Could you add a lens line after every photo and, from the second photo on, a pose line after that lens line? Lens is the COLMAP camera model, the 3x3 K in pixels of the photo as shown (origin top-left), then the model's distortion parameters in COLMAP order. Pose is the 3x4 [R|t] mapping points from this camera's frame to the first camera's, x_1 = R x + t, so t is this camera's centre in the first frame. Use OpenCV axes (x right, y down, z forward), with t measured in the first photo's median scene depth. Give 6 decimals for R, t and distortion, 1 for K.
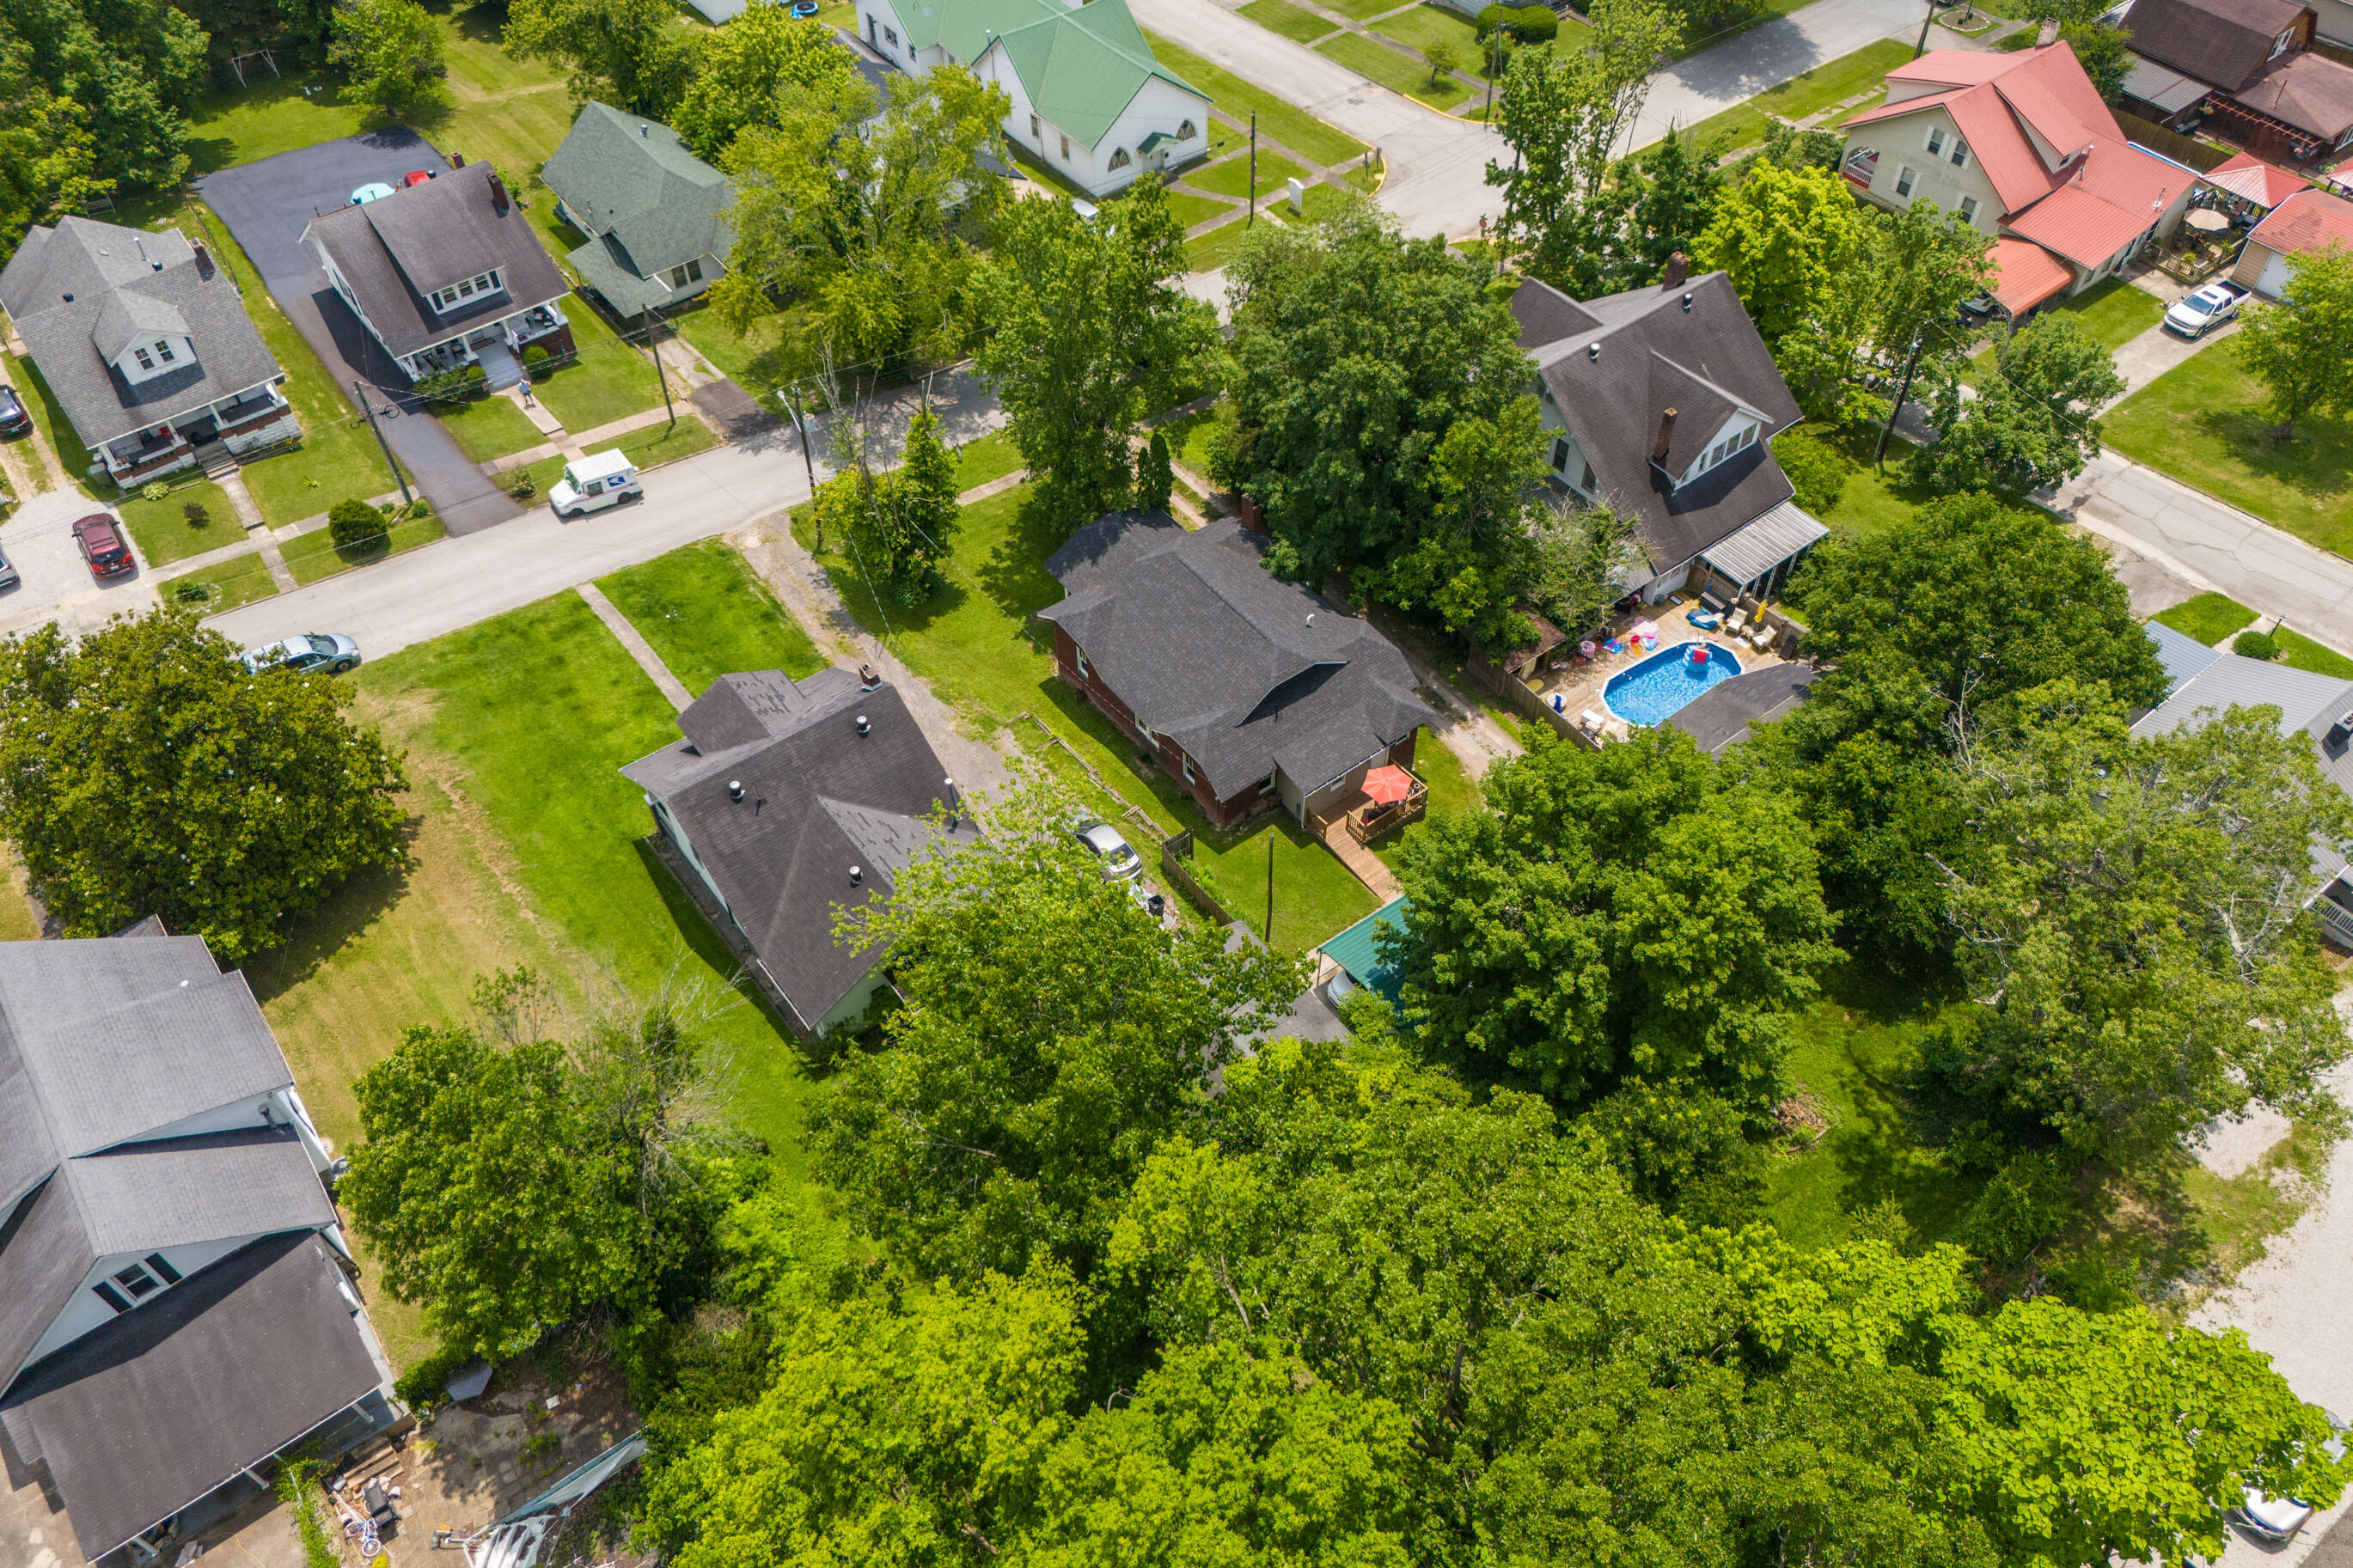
lens RADIAL K [[1746.0, 0, 1172.4], [0, 1746.0, 764.8], [0, 0, 1]] dist [0.062997, -0.058993]
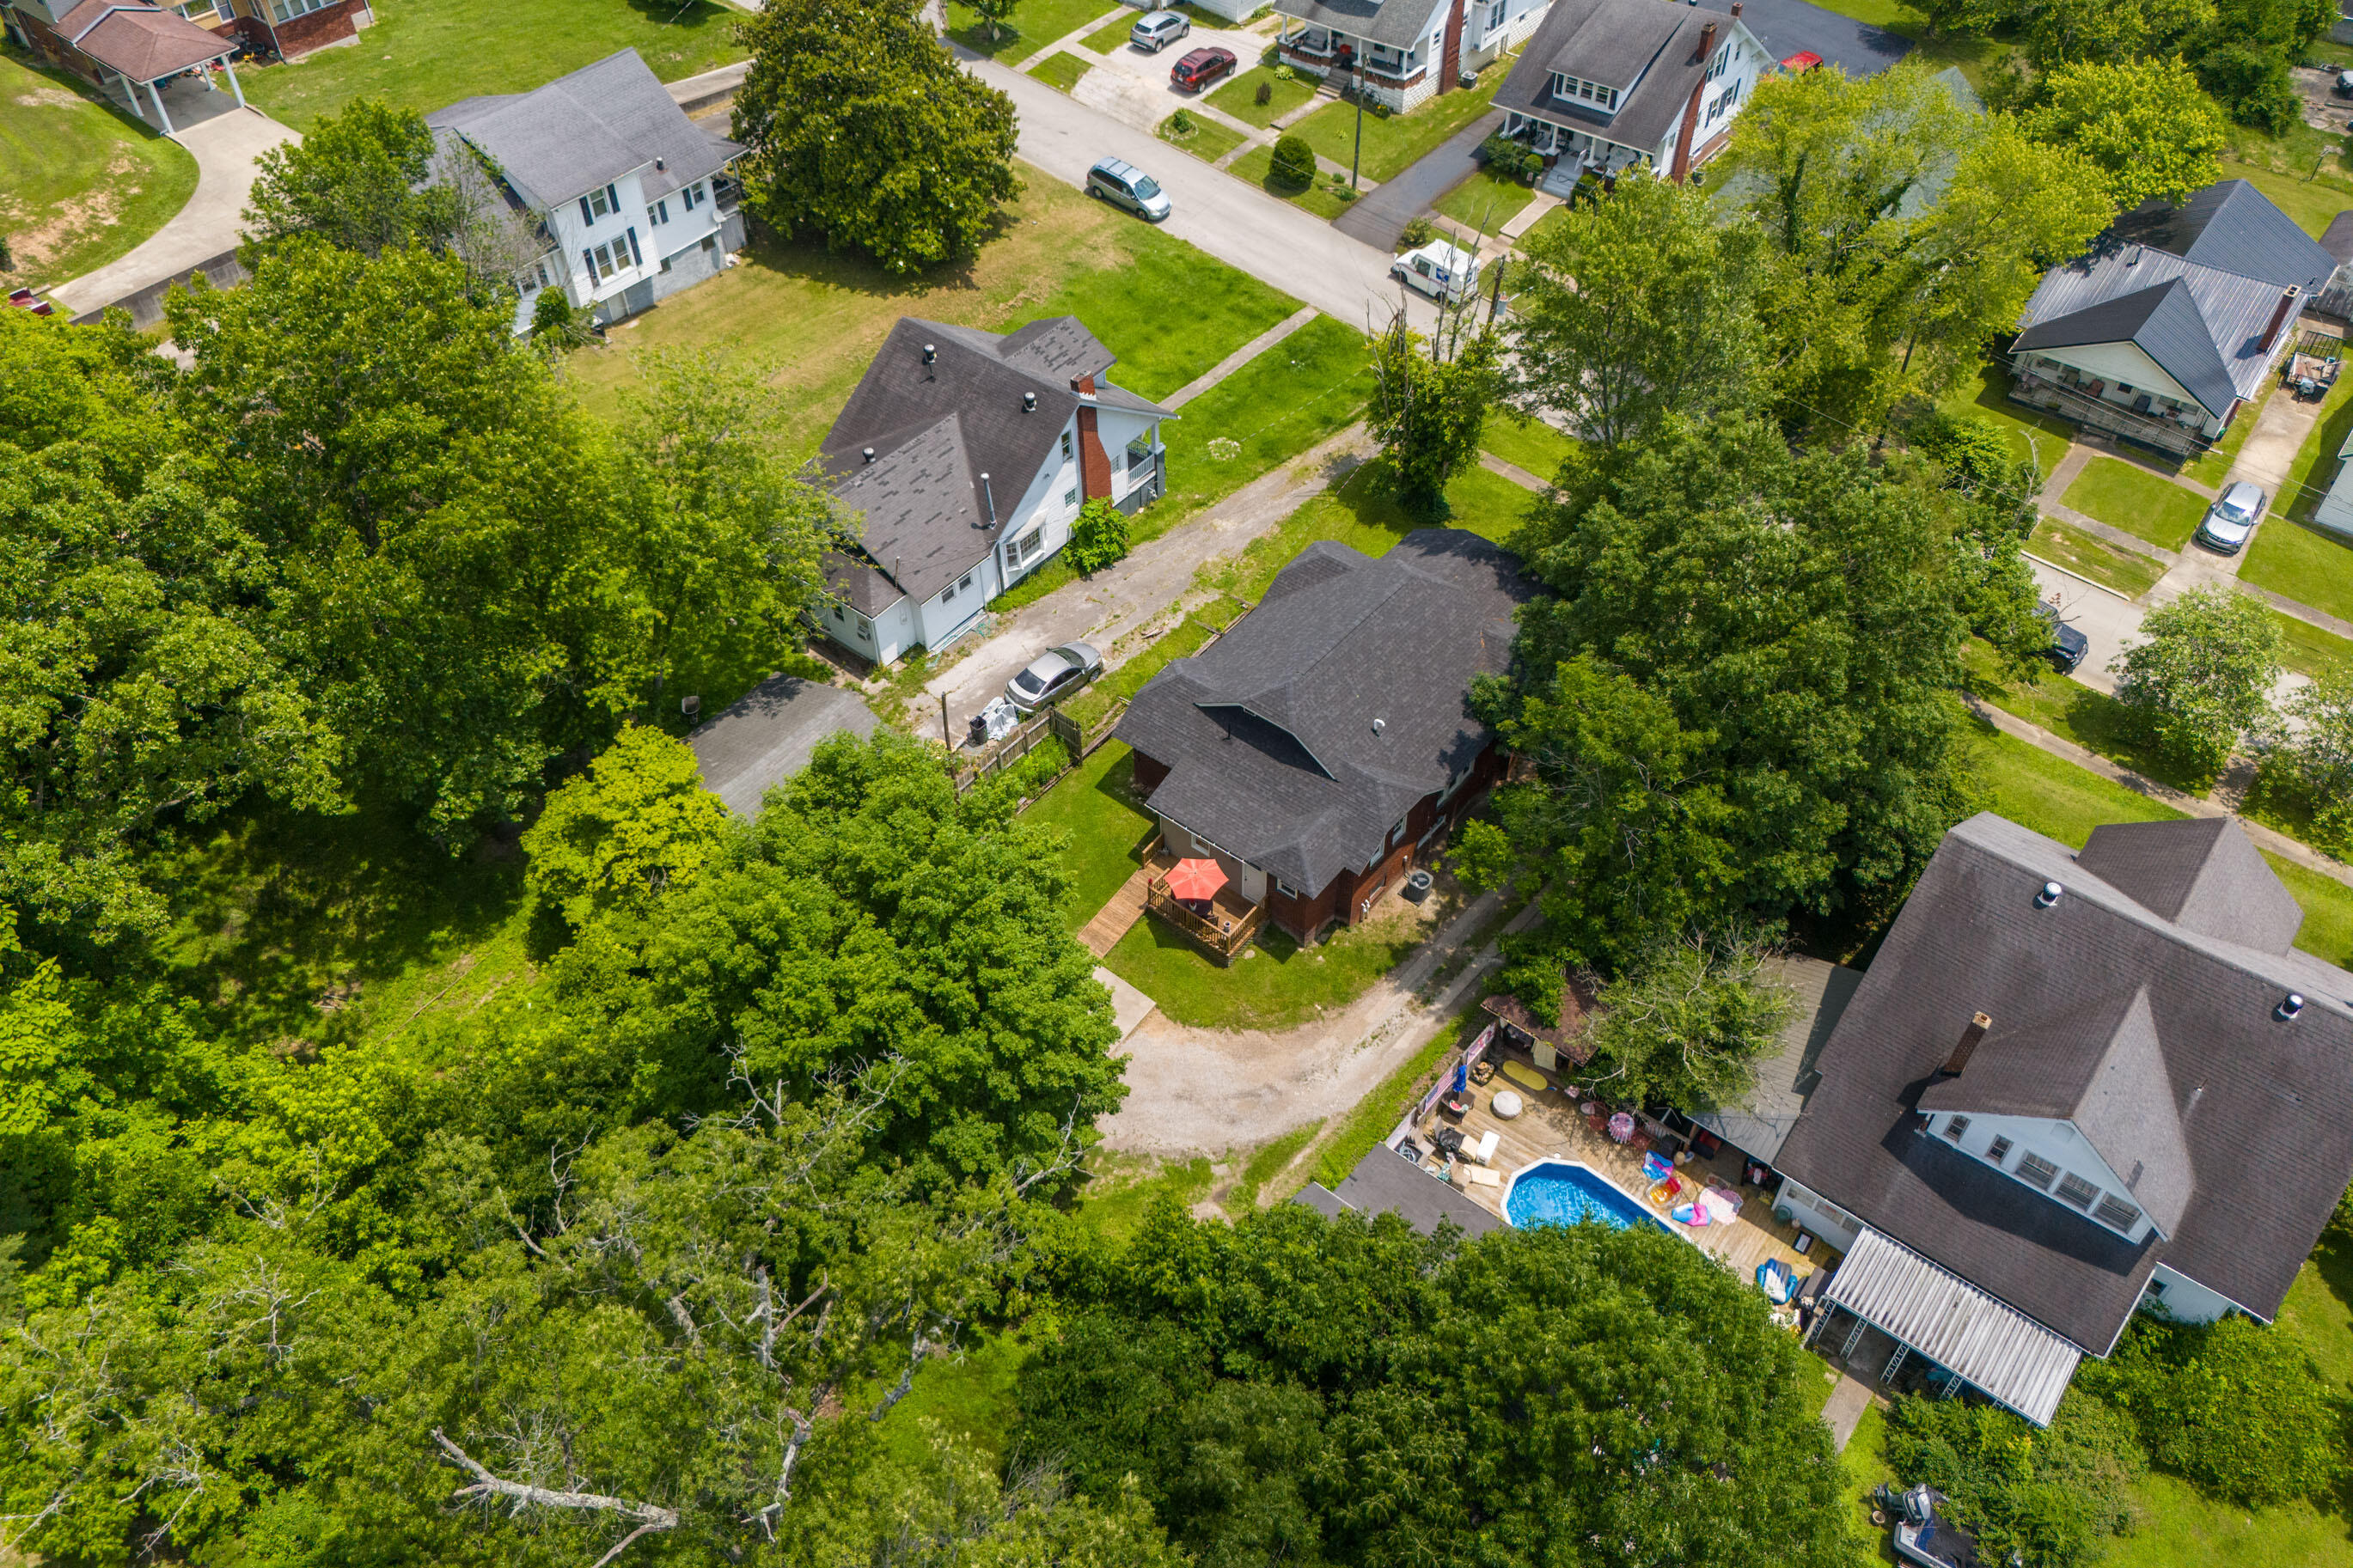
lens RADIAL K [[1746.0, 0, 1172.4], [0, 1746.0, 764.8], [0, 0, 1]] dist [0.062997, -0.058993]
pose [[0.244557, 0.702486, -0.668360, 0.487404], [-0.725154, 0.590092, 0.354884, -0.233009], [0.643695, 0.397874, 0.653722, 0.354738]]
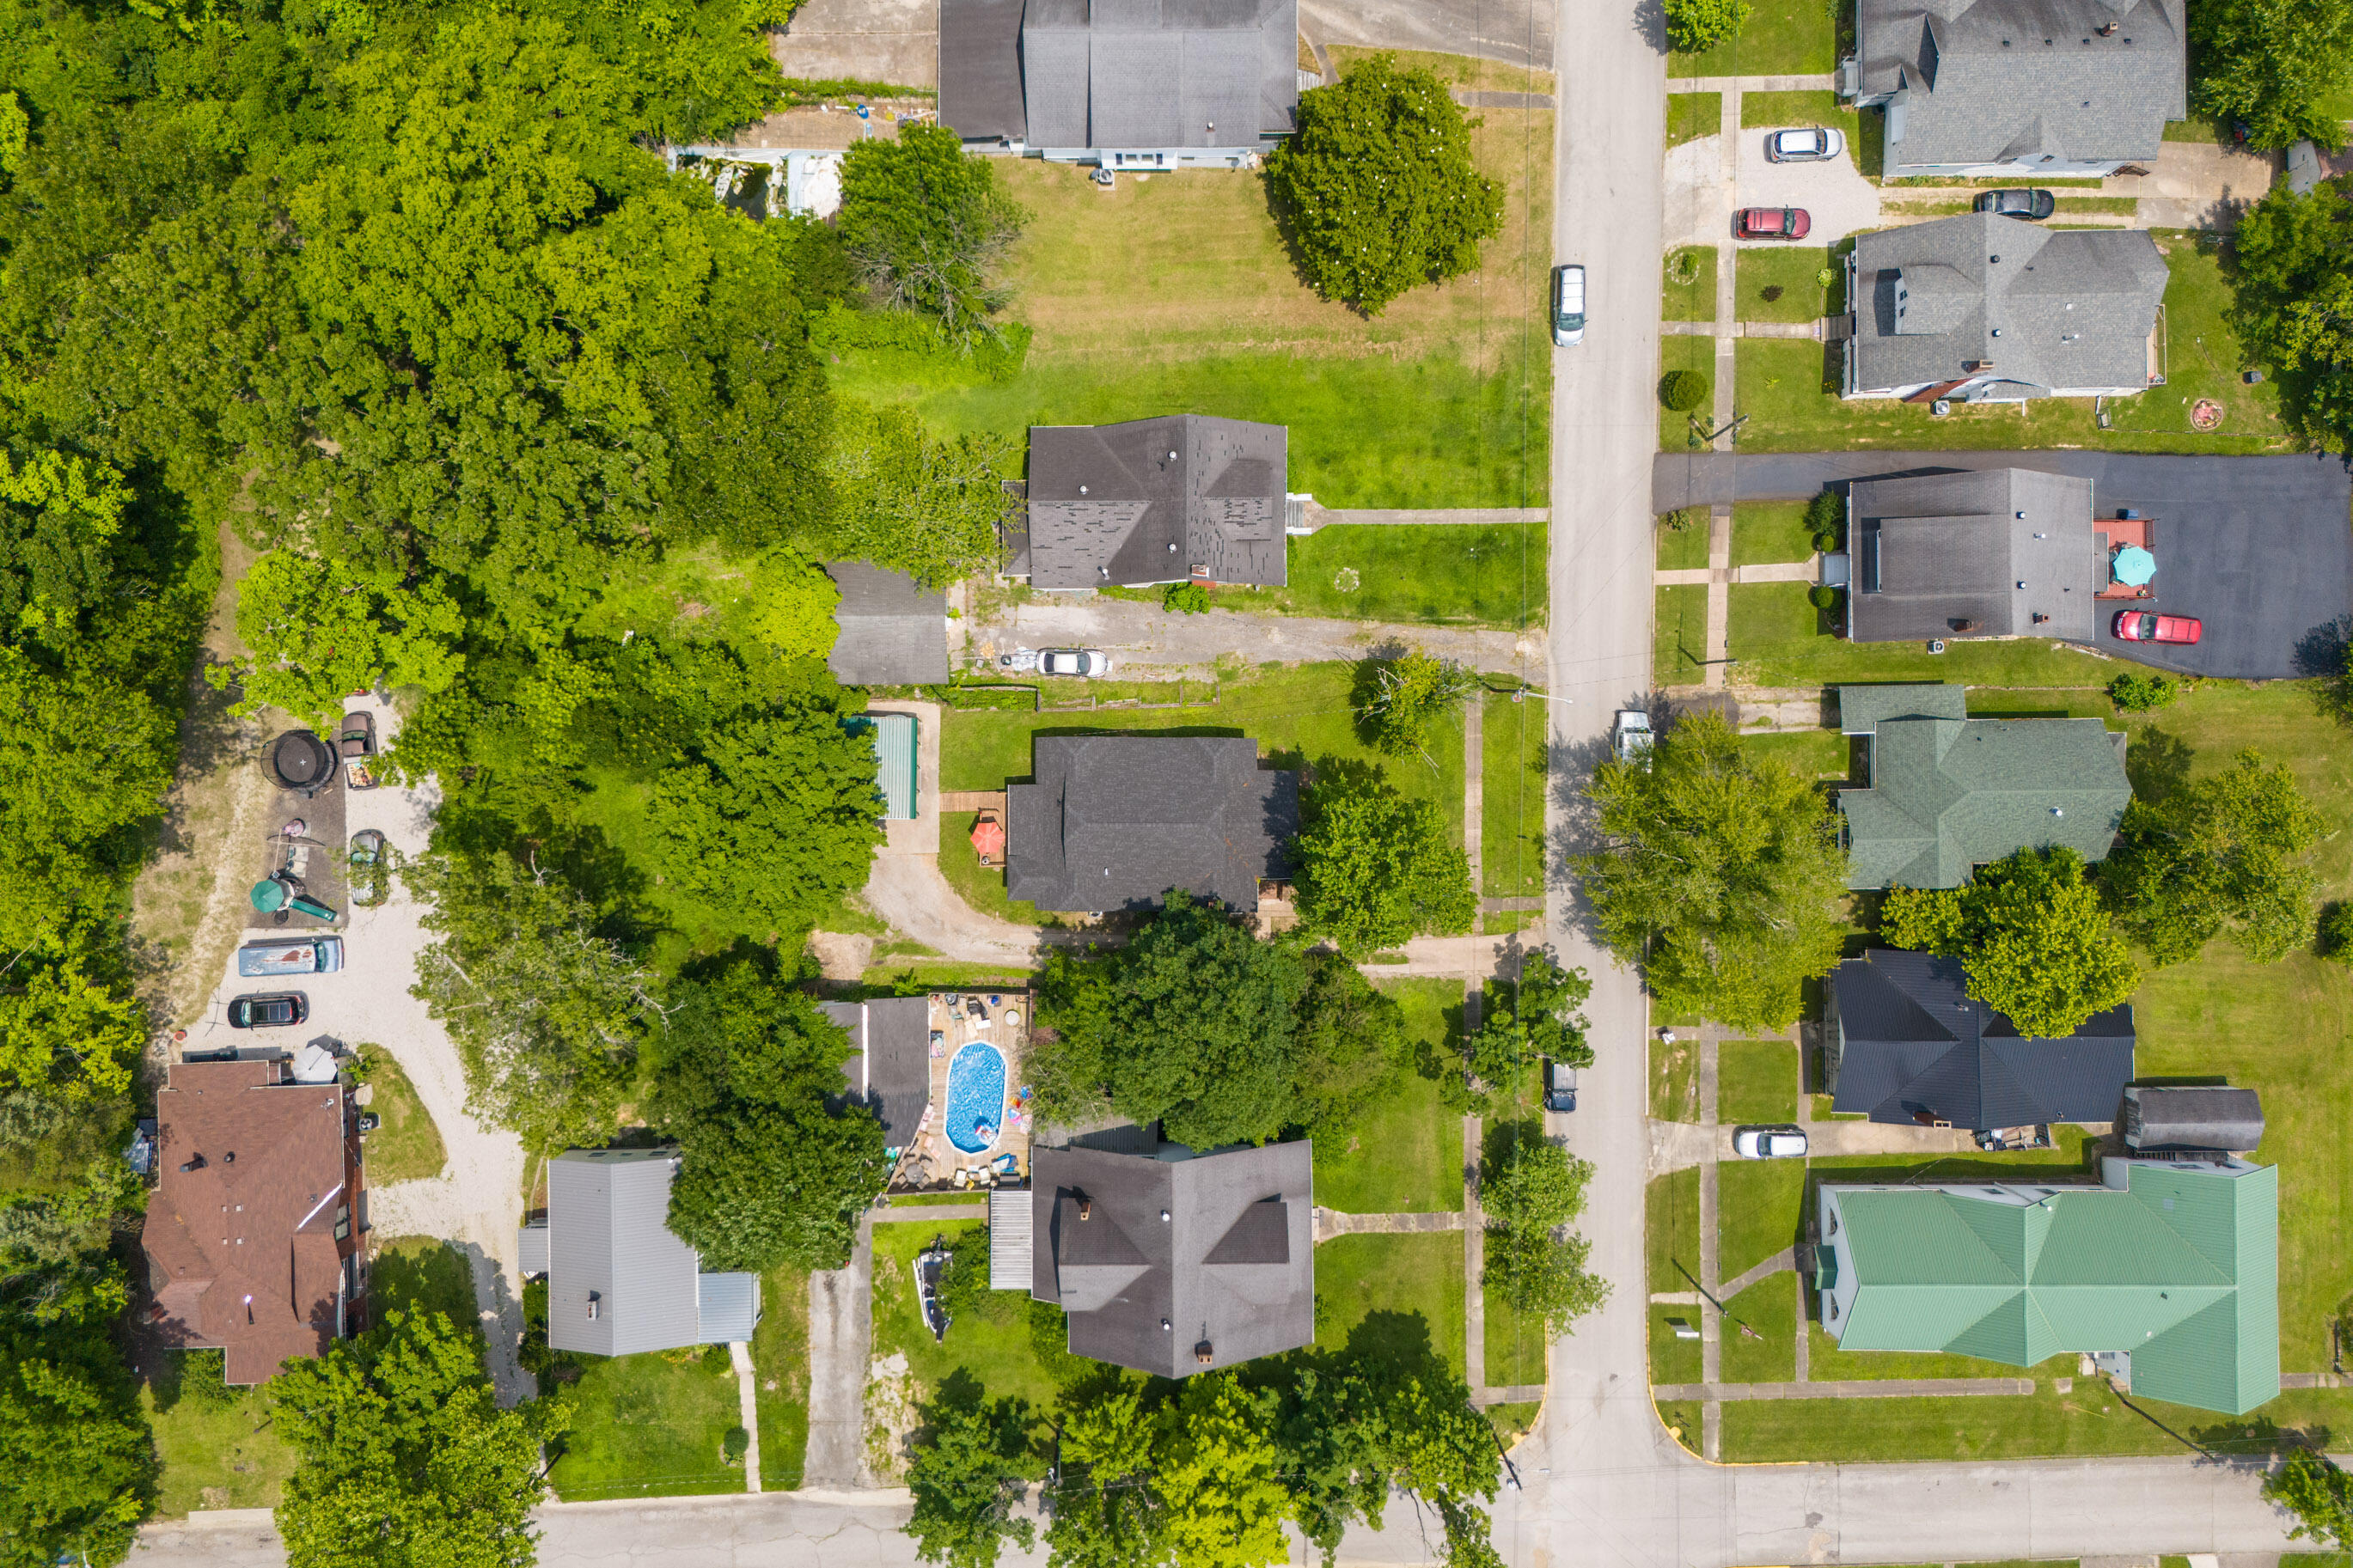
lens RADIAL K [[1746.0, 0, 1172.4], [0, 1746.0, 764.8], [0, 0, 1]] dist [0.062997, -0.058993]
pose [[-0.599765, 0.799857, 0.022607, -0.045776], [-0.592780, -0.463113, 0.658892, -0.823897], [0.537488, 0.381779, 0.751898, -0.054221]]
